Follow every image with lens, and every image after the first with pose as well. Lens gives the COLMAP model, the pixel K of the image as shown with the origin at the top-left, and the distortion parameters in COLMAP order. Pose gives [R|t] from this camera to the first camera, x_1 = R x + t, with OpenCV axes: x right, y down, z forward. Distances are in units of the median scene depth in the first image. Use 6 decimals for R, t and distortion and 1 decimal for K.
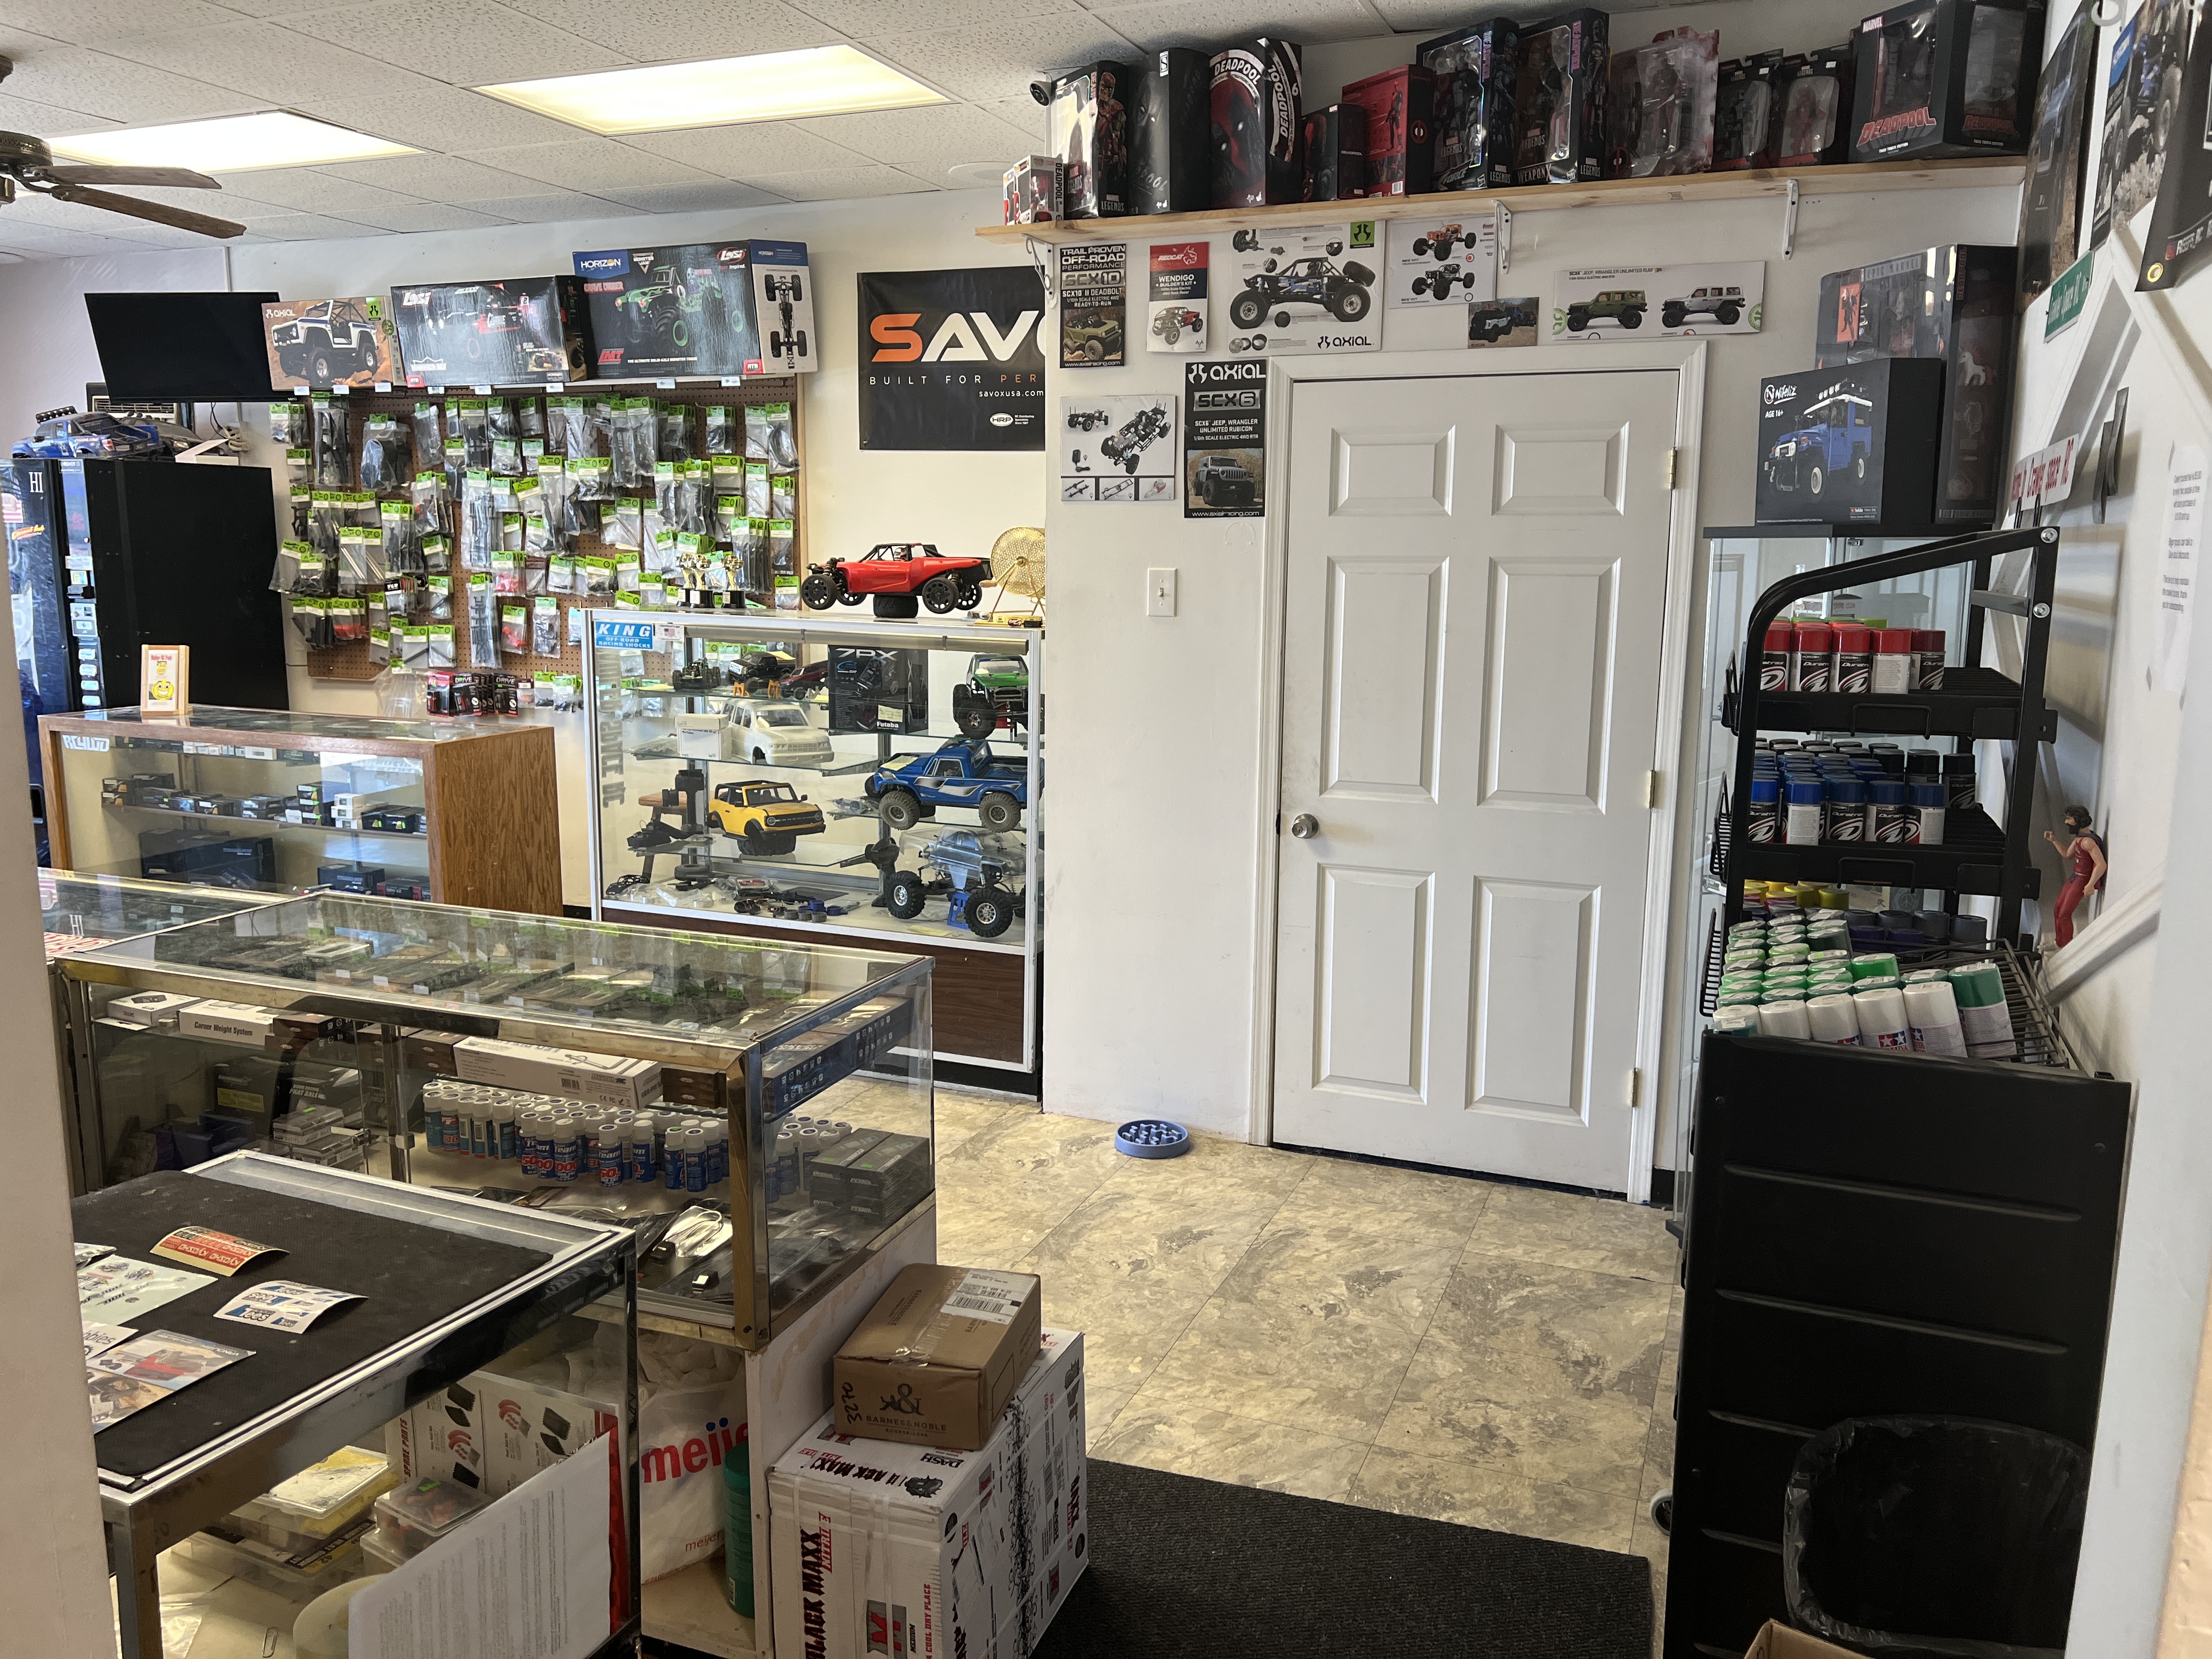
lens RADIAL K [[1667.7, 0, 1107.8], [0, 1667.7, 841.4], [0, 0, 1]] dist [0.050781, -0.049810]
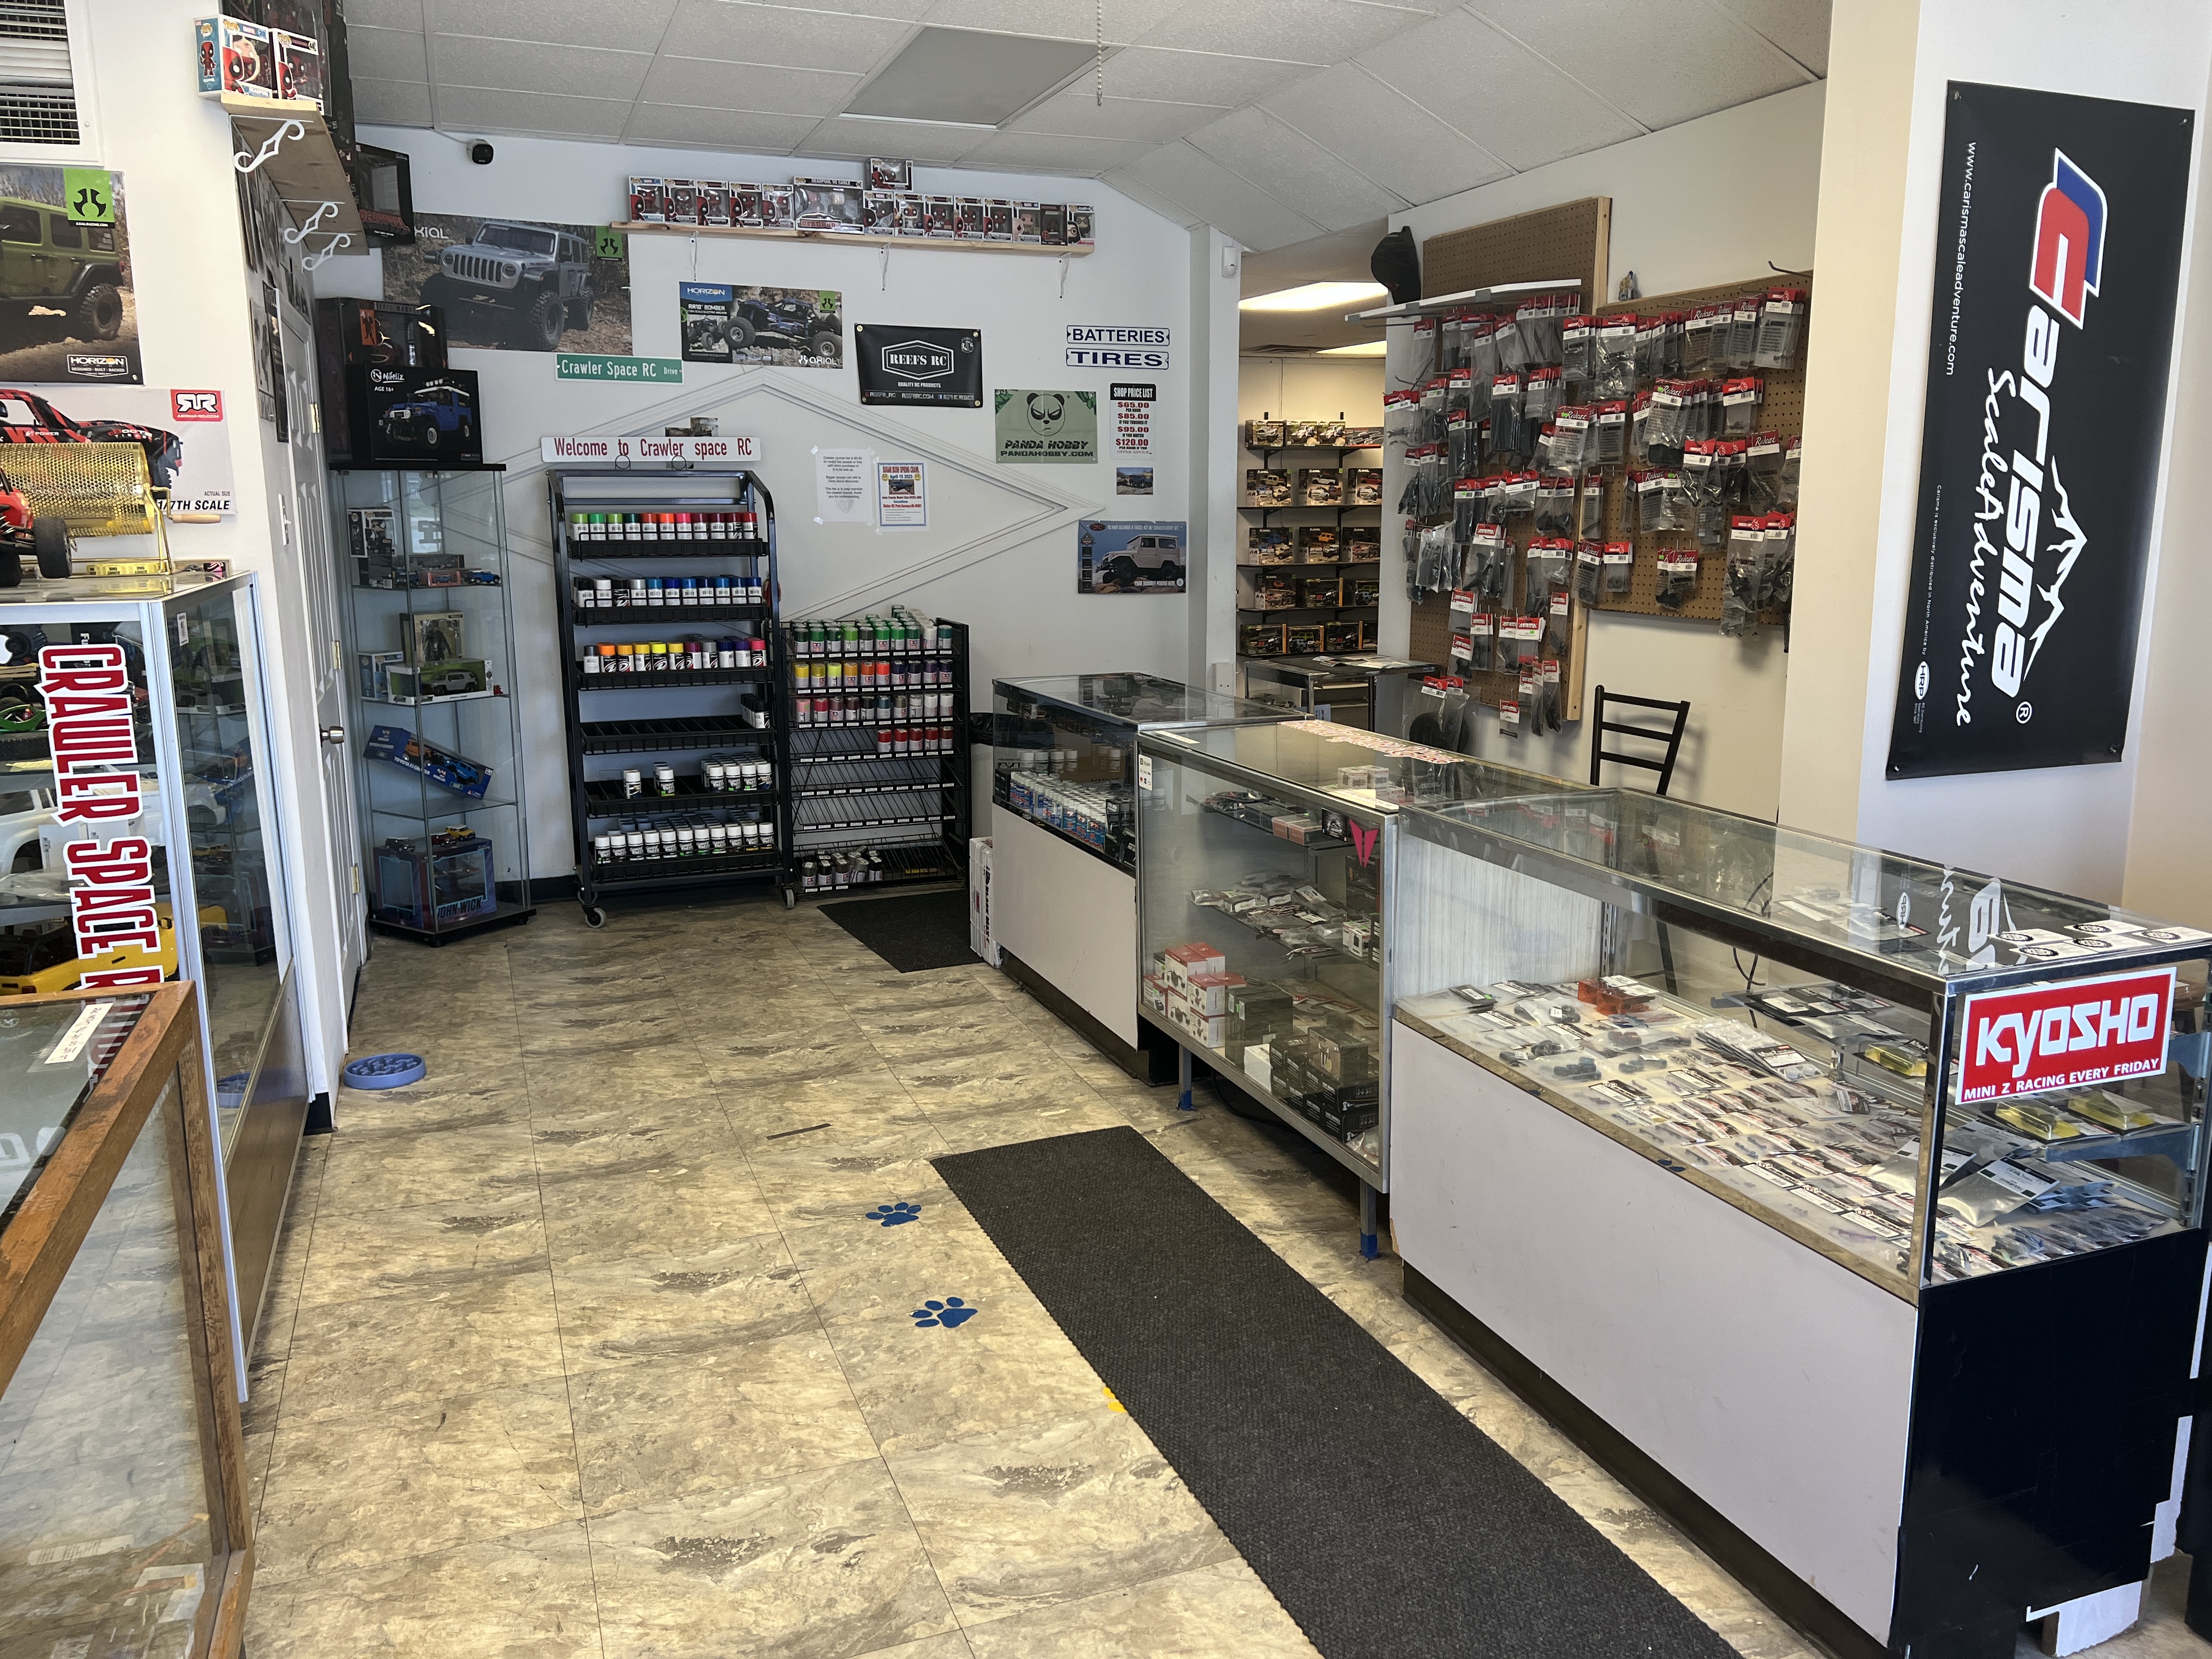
lens RADIAL K [[1667.7, 0, 1128.6], [0, 1667.7, 812.2], [0, 0, 1]] dist [0.050781, -0.049810]
pose [[-0.695404, -0.139736, 0.704902, -0.759984], [0.125301, 0.942308, 0.310411, -0.174931], [-0.707611, 0.304186, -0.637776, 1.005443]]
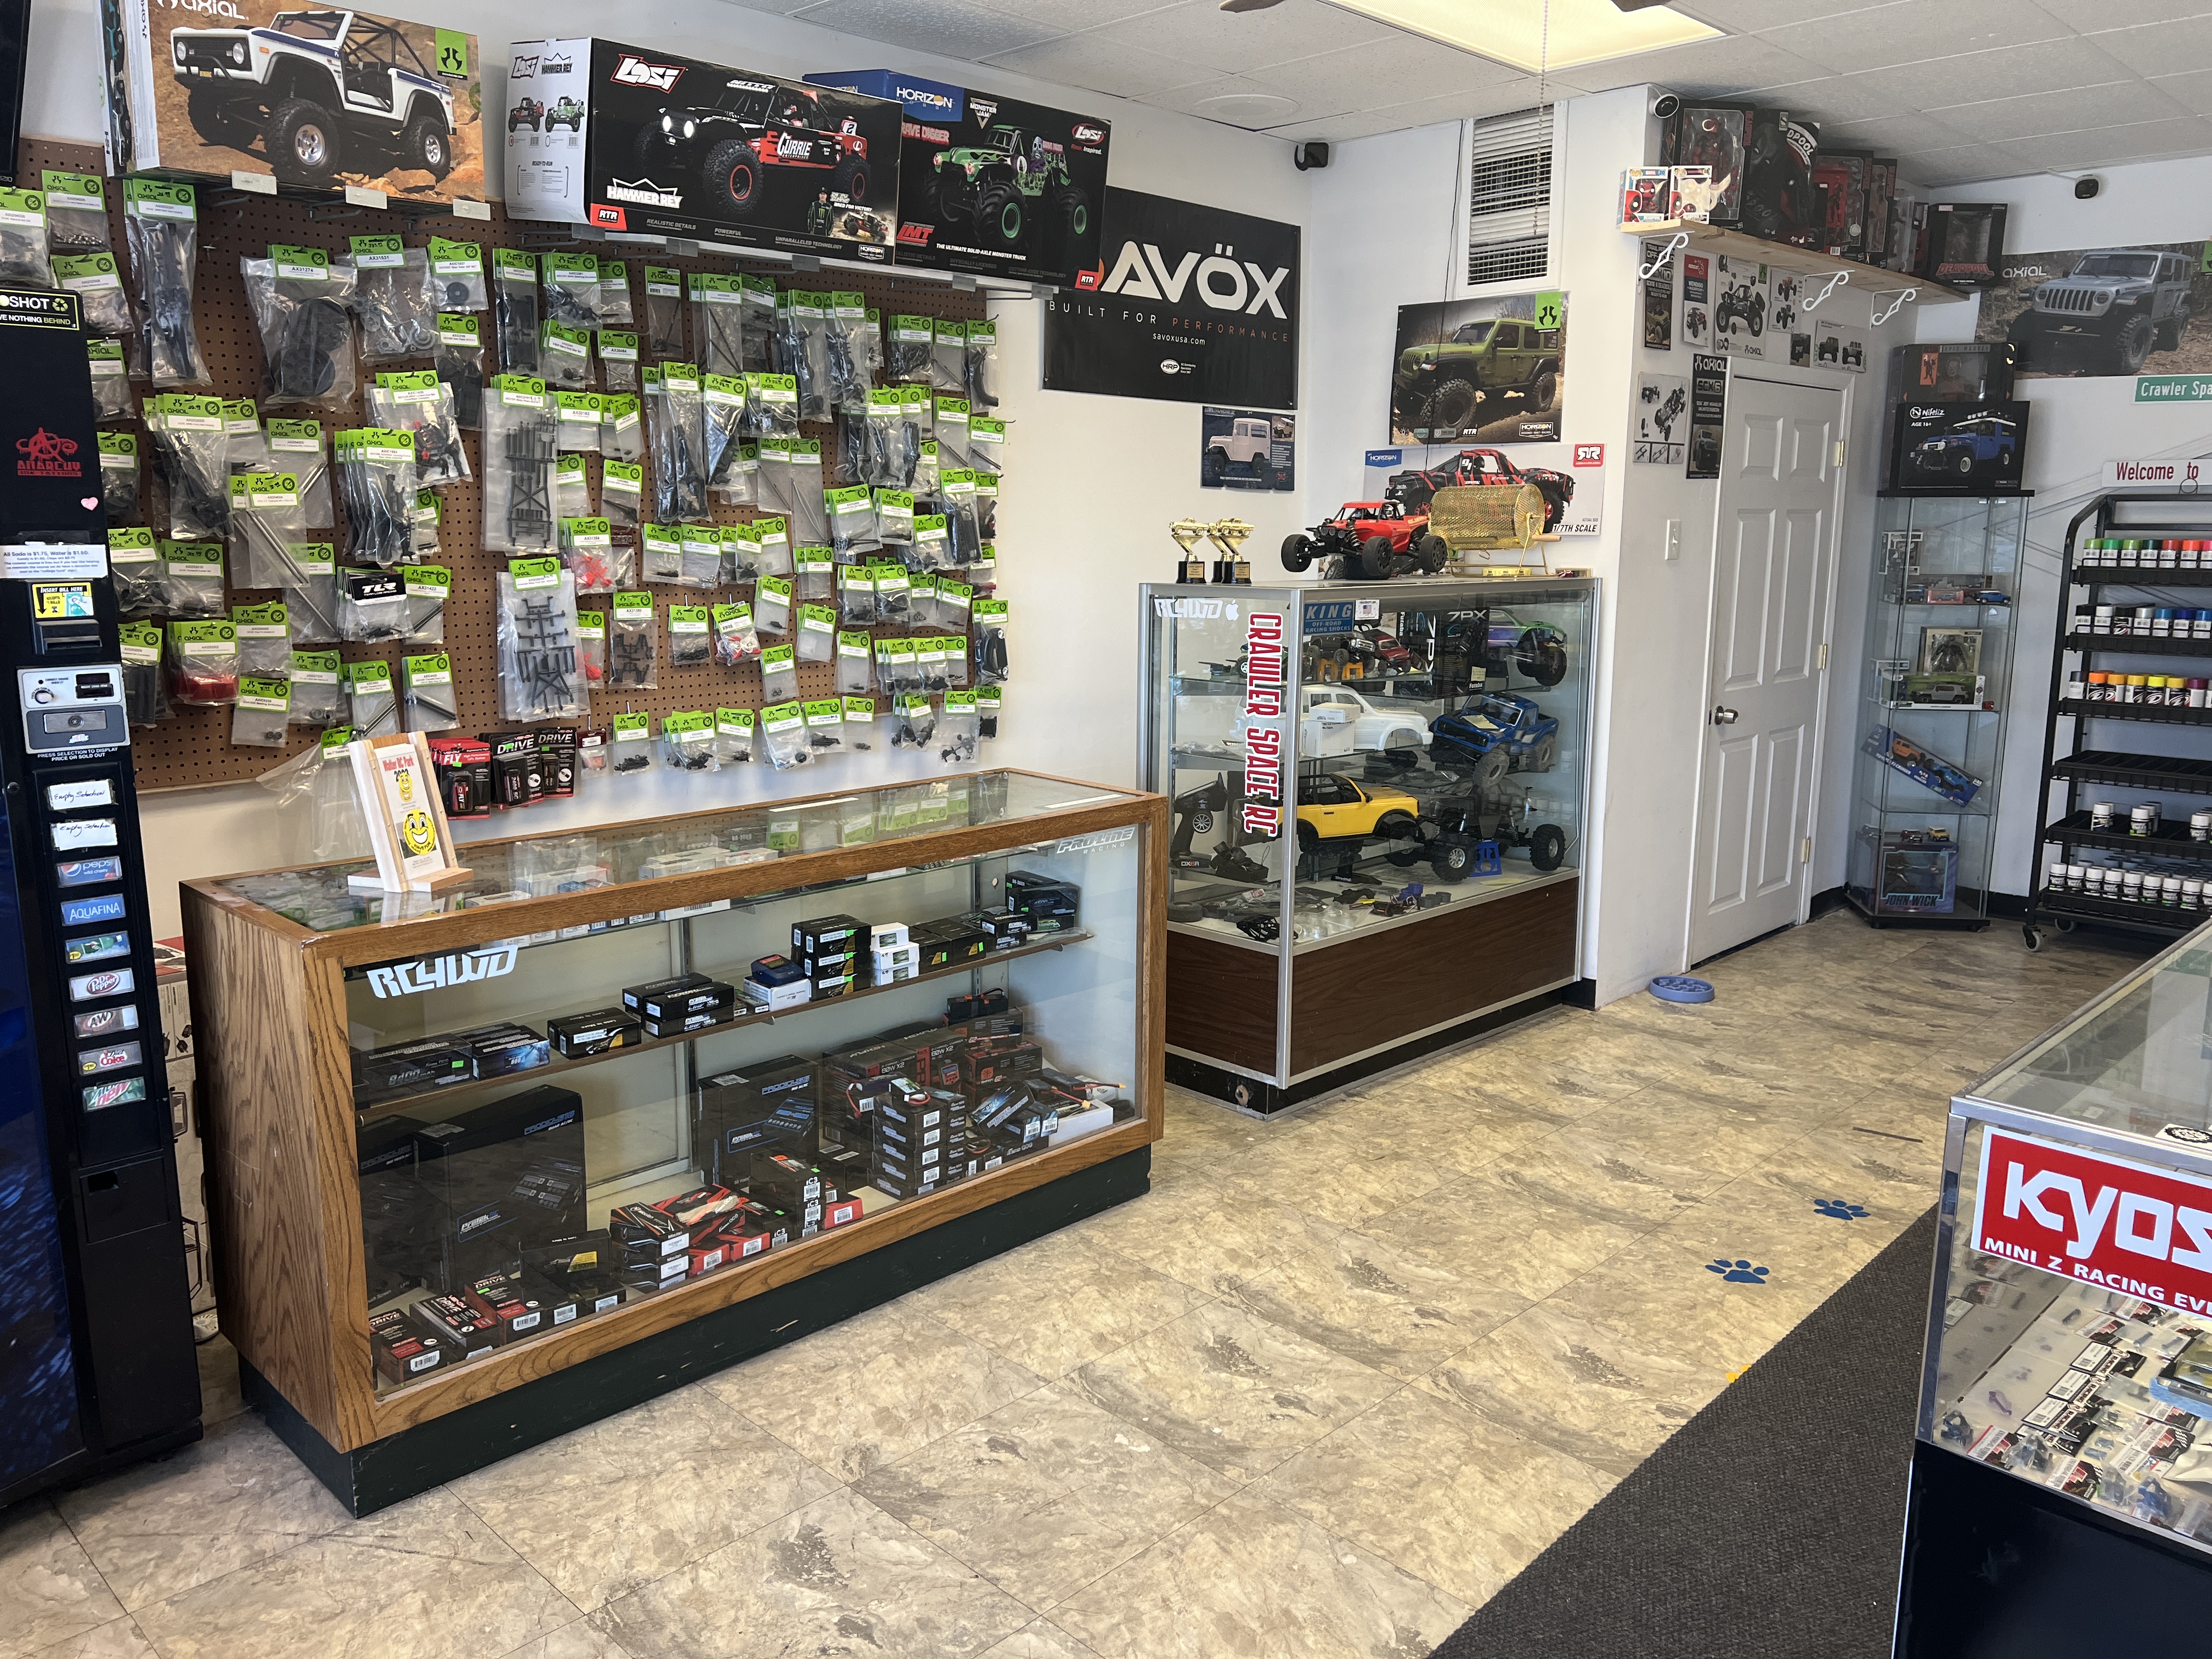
lens RADIAL K [[1667.7, 0, 1107.6], [0, 1667.7, 820.9], [0, 0, 1]] dist [0.050781, -0.049810]
pose [[0.375540, -0.177061, 0.909736, -0.964302], [0.162106, 0.978999, 0.123624, -0.127242], [-0.912519, 0.101048, 0.396356, 0.694831]]
